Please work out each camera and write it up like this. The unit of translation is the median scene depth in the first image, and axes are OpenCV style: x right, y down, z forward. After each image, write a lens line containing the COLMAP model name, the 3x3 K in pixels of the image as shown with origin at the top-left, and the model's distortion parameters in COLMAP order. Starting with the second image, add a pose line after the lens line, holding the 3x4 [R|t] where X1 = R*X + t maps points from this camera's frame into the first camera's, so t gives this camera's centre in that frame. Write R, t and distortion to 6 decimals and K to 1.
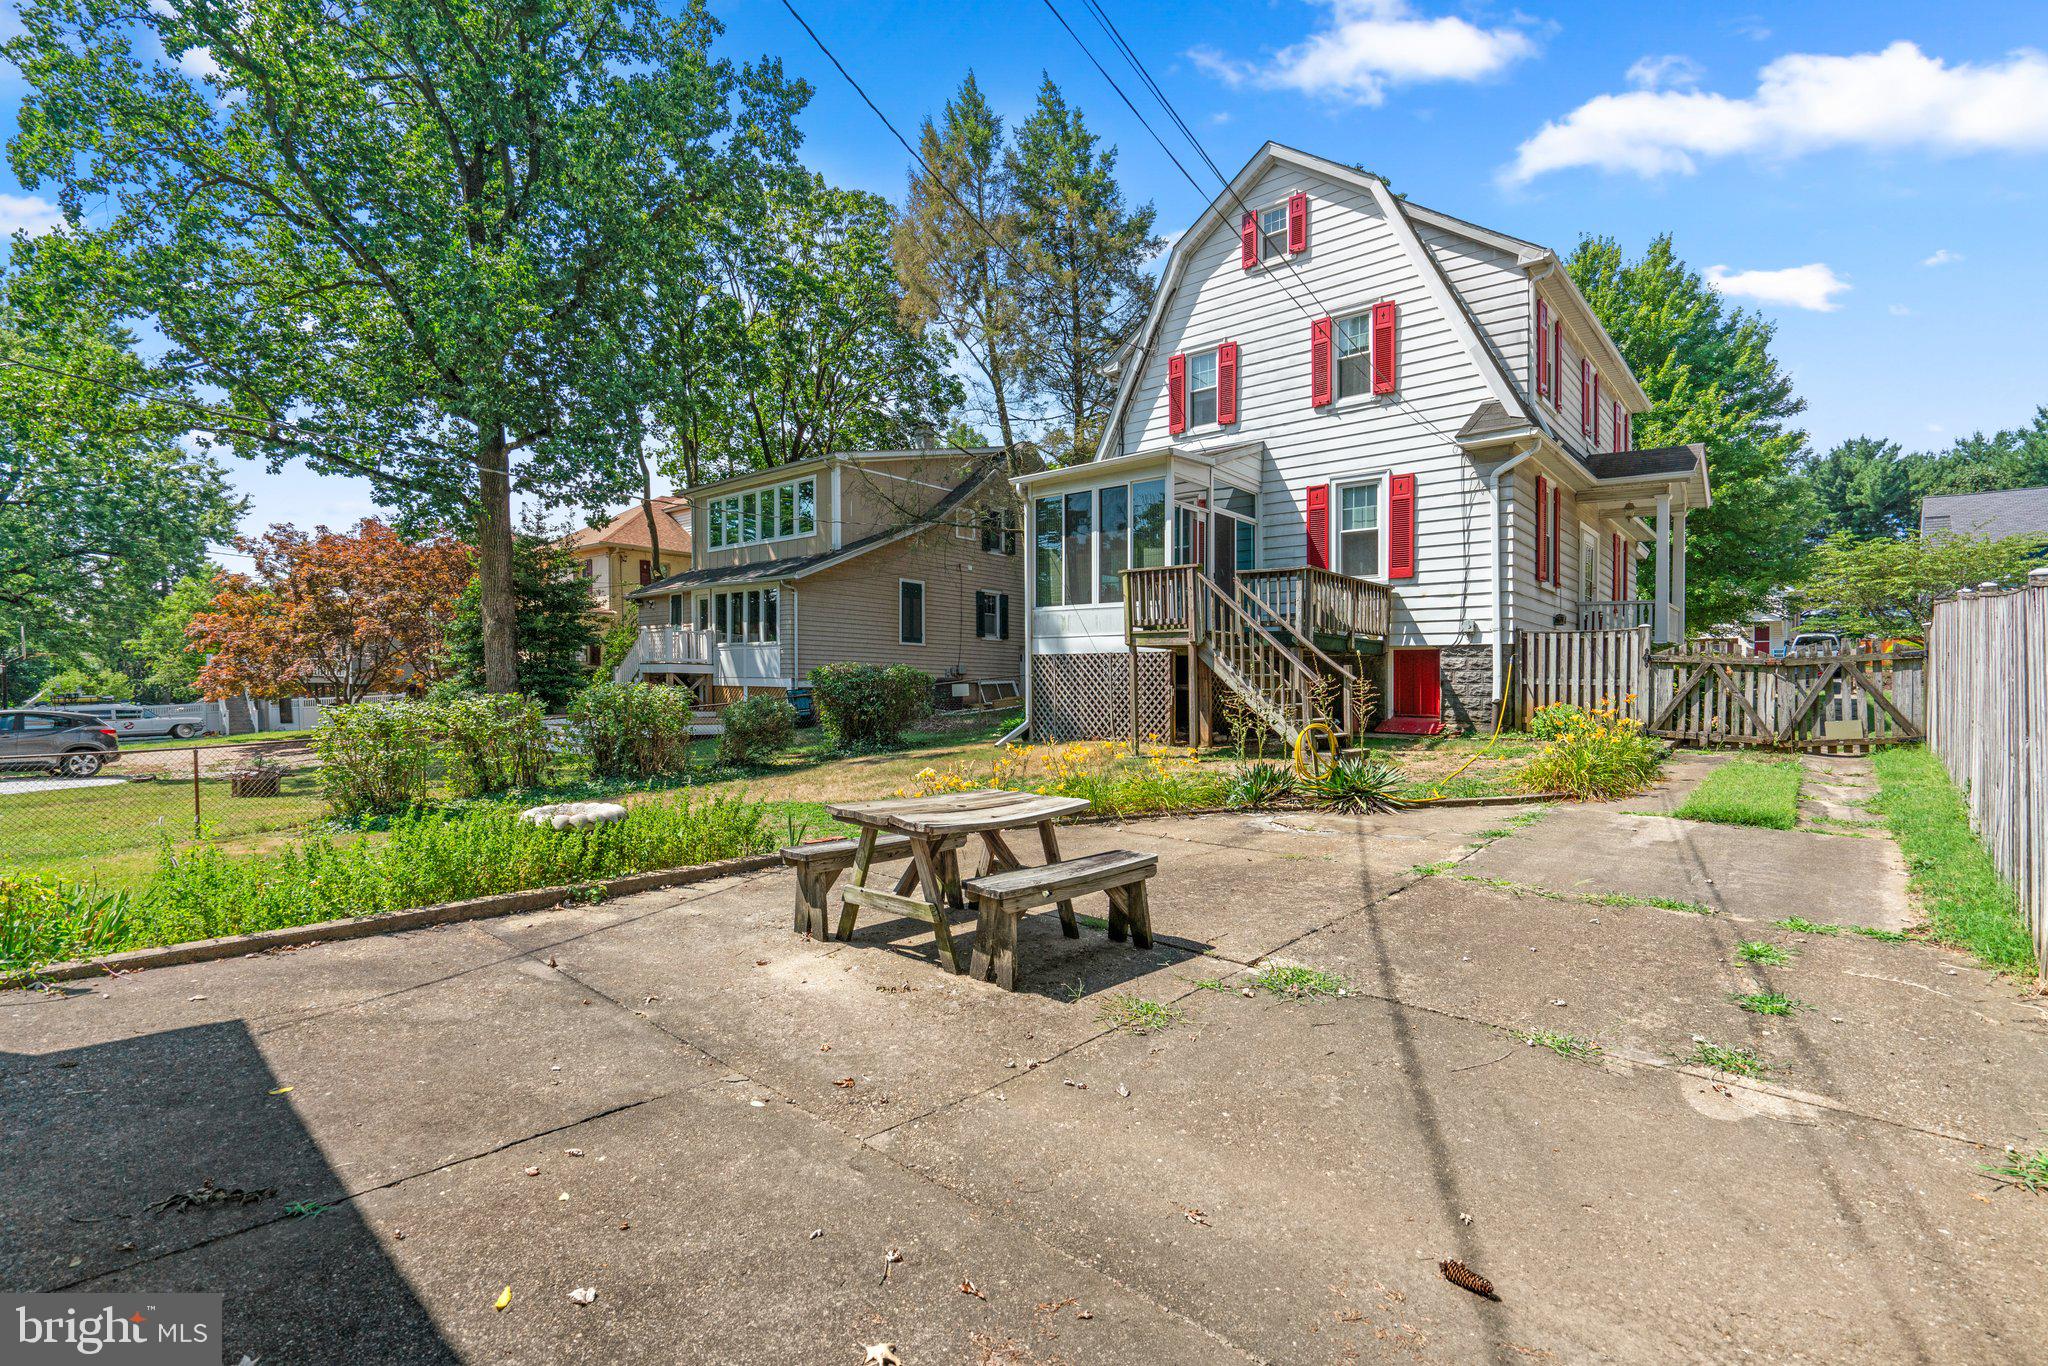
lens RADIAL K [[990.9, 0, 1019.8], [0, 990.9, 696.4], [0, 0, 1]] dist [0.005887, 0.000711]
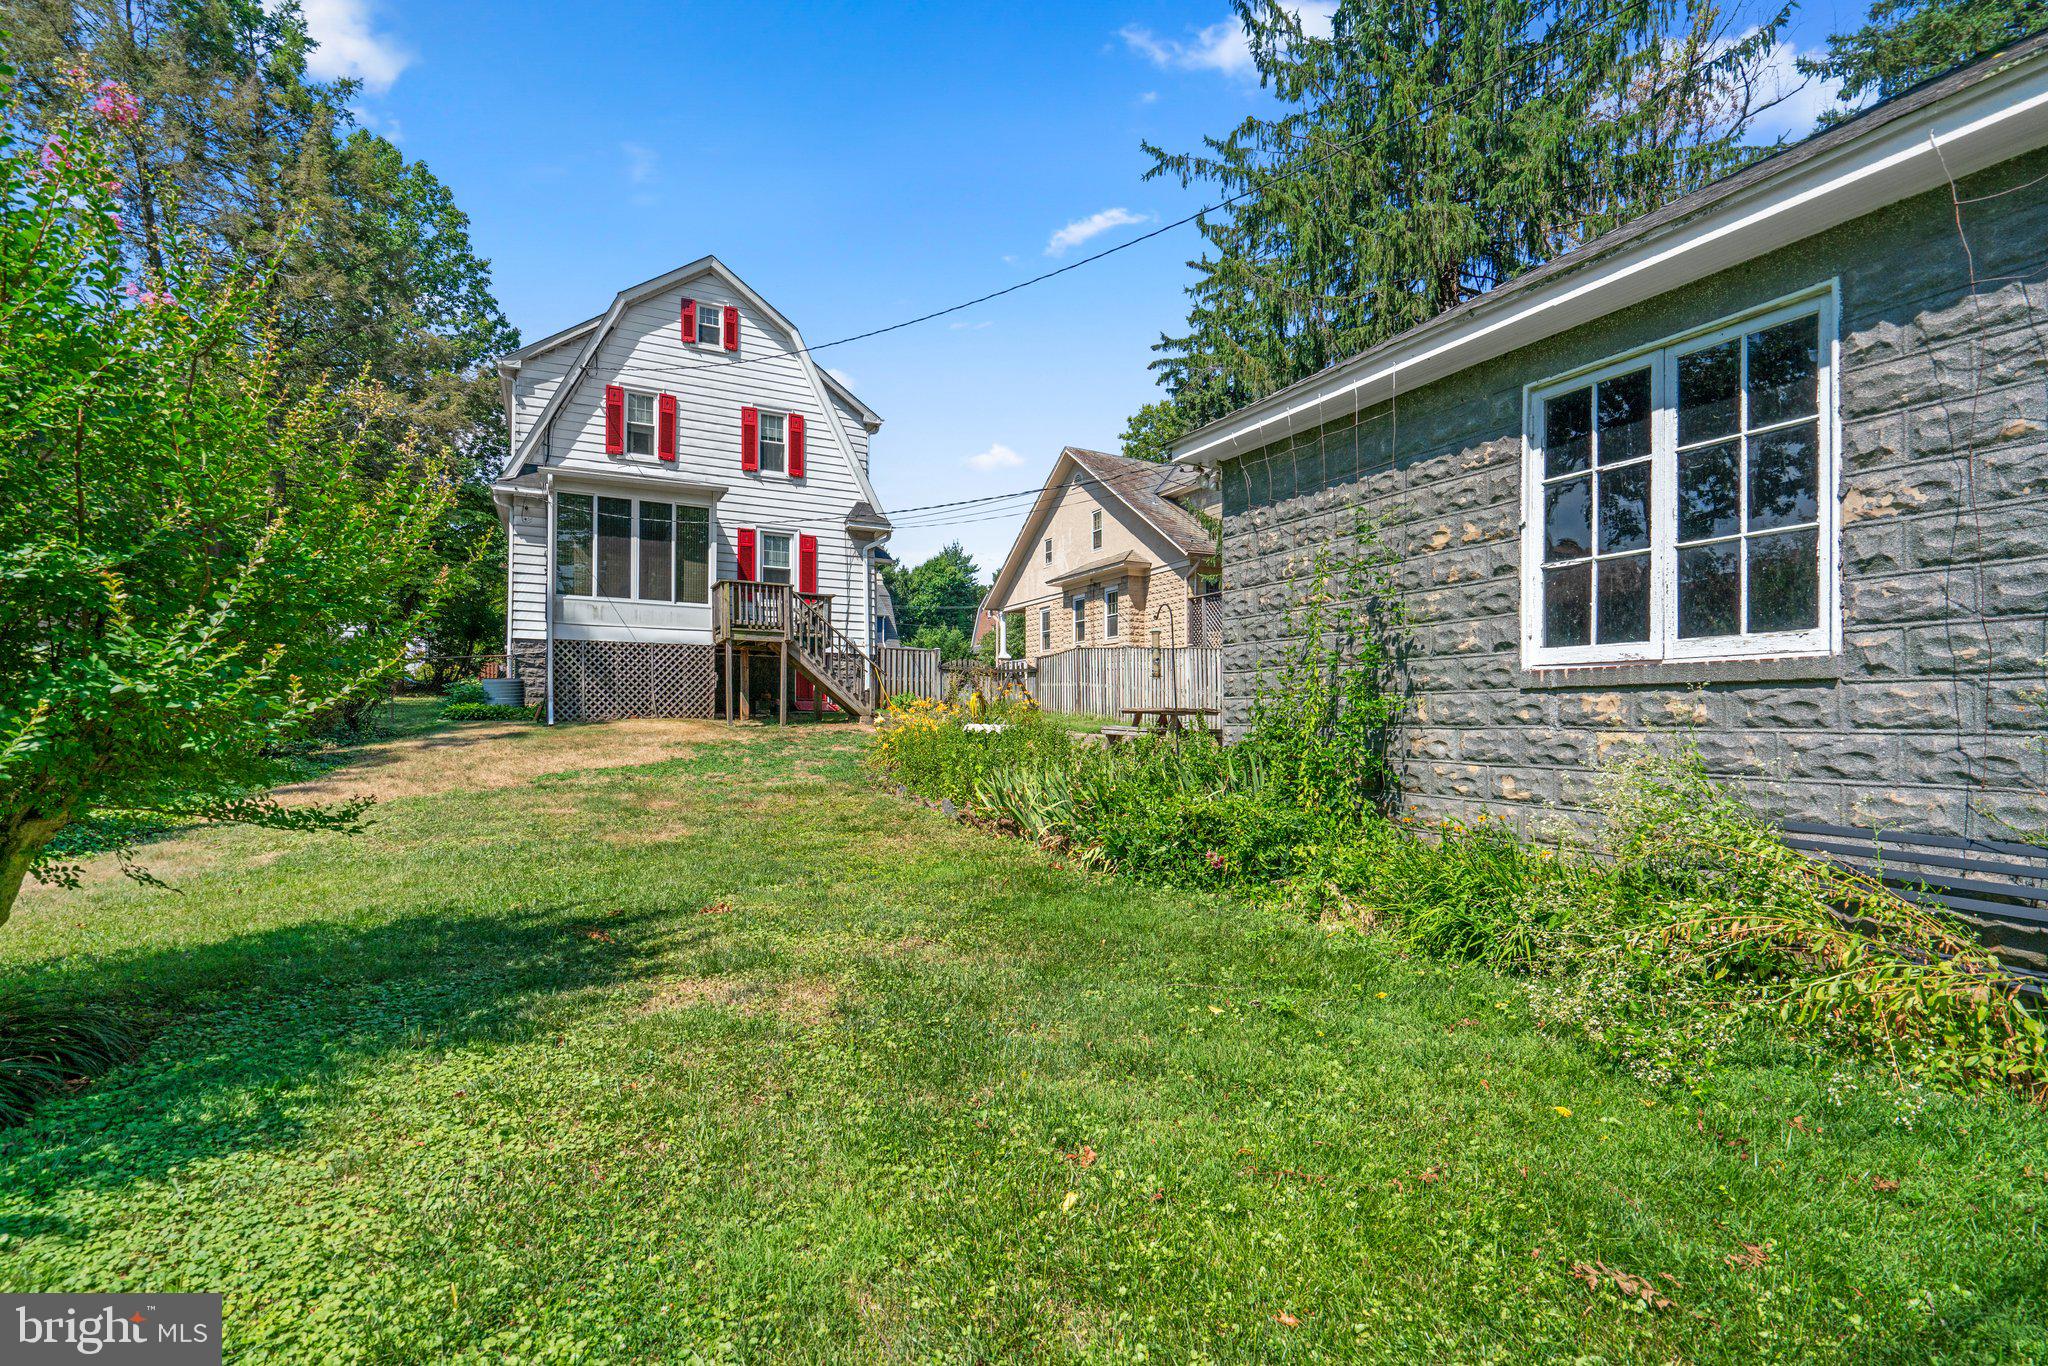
lens RADIAL K [[877.3, 0, 1185.4], [0, 877.3, 692.6], [0, 0, 1]] dist [-0.018467, 0.000387]
pose [[0.273984, 0.014690, 0.961622, -0.678035], [0.005229, 0.999846, -0.016764, 0.033057], [-0.961720, 0.009622, 0.273865, 0.105077]]
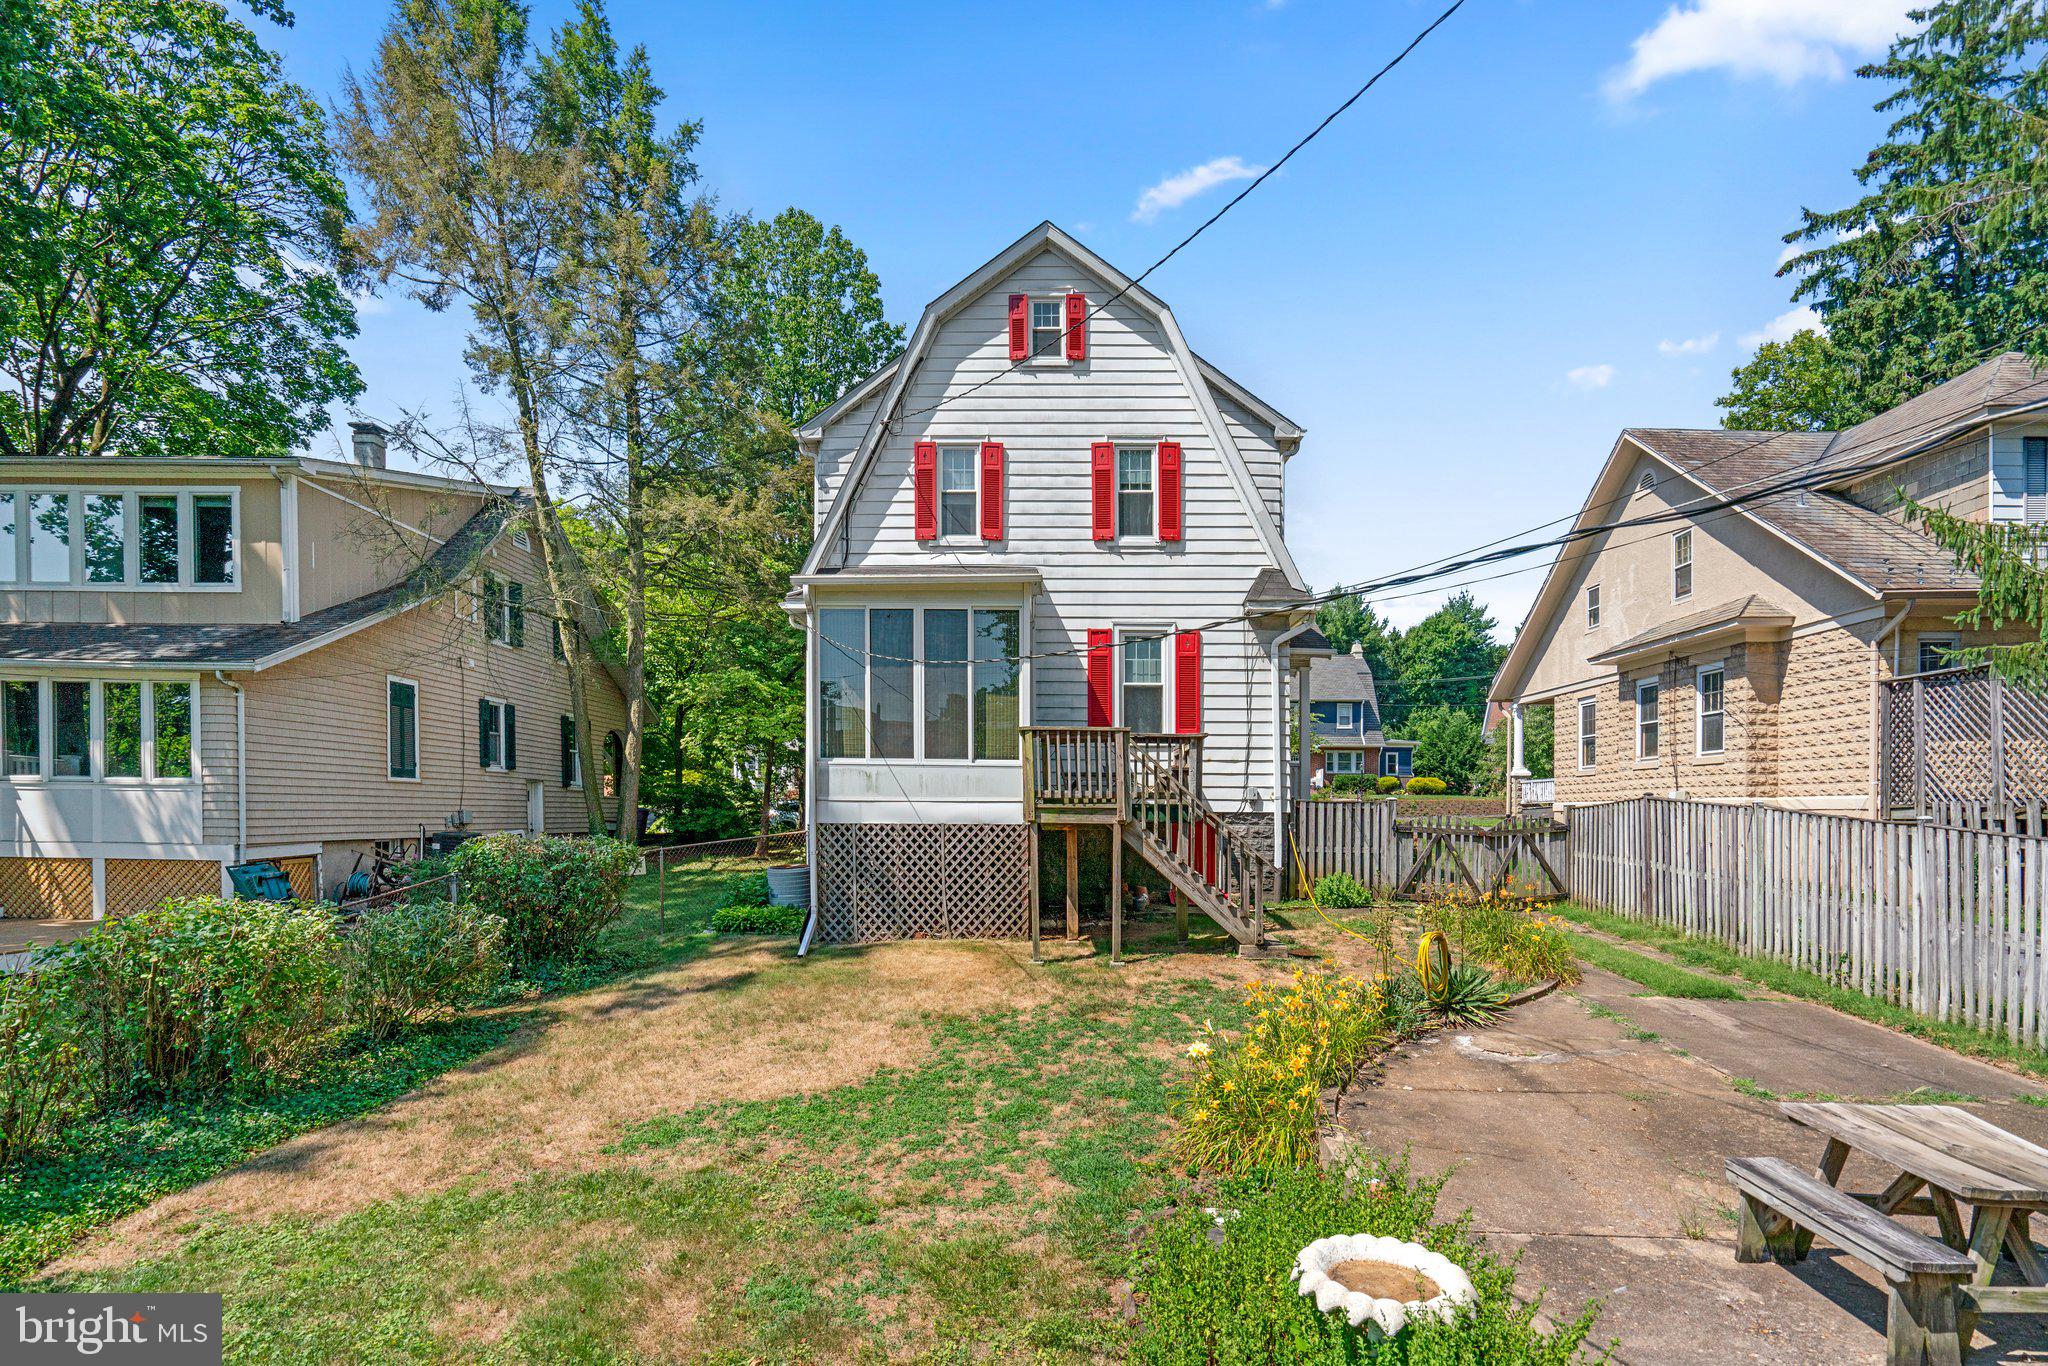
lens RADIAL K [[1128.9, 0, 1108.4], [0, 1128.9, 823.6], [0, 0, 1]] dist [-0.012143, 0.003302]
pose [[0.745151, -0.009894, 0.666822, -0.374620], [-0.000083, 0.999889, 0.014929, -0.053430], [-0.666895, -0.011180, 0.745068, 0.239248]]
